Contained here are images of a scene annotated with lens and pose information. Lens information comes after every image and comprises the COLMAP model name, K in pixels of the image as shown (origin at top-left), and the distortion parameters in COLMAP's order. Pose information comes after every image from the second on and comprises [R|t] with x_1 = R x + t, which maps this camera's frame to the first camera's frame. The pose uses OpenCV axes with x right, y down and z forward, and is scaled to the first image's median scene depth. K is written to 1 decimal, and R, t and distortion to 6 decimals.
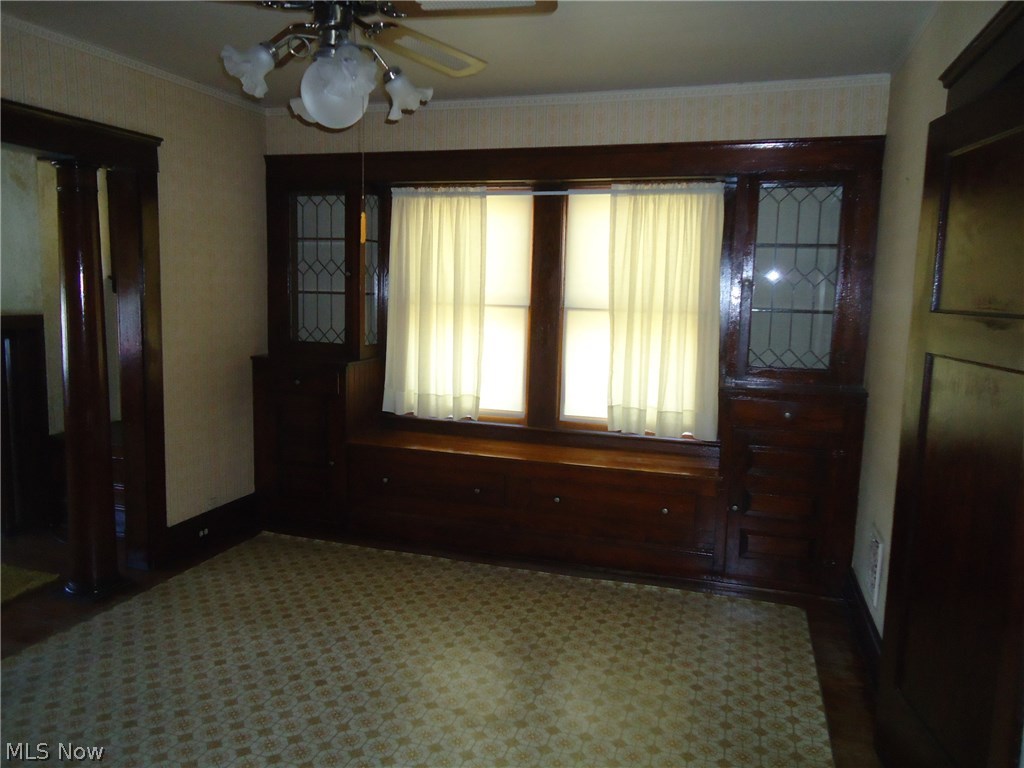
lens RADIAL K [[828.9, 0, 554.8], [0, 828.9, 384.7], [0, 0, 1]] dist [-0.001492, -0.001510]
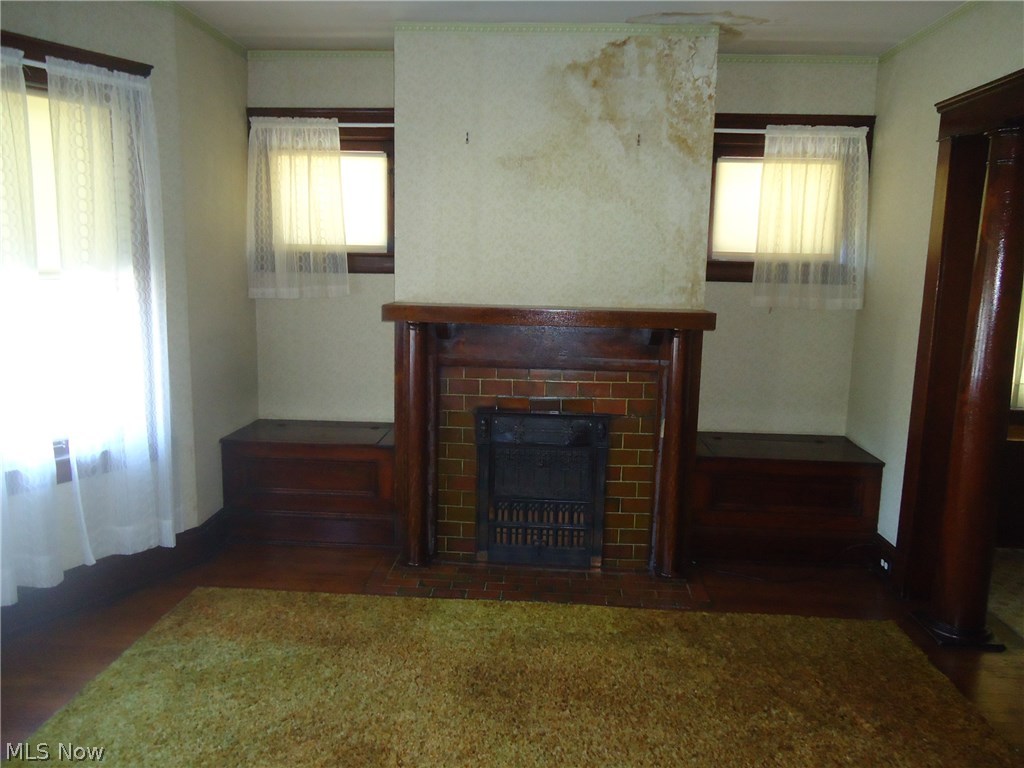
lens RADIAL K [[799.5, 0, 514.2], [0, 799.5, 388.4], [0, 0, 1]] dist [-0.007614, 0.001607]
pose [[0.962389, -0.047478, 0.267496, -1.024676], [0.035365, 0.998127, 0.049922, -0.052497], [-0.269365, -0.038584, 0.962265, 0.284158]]
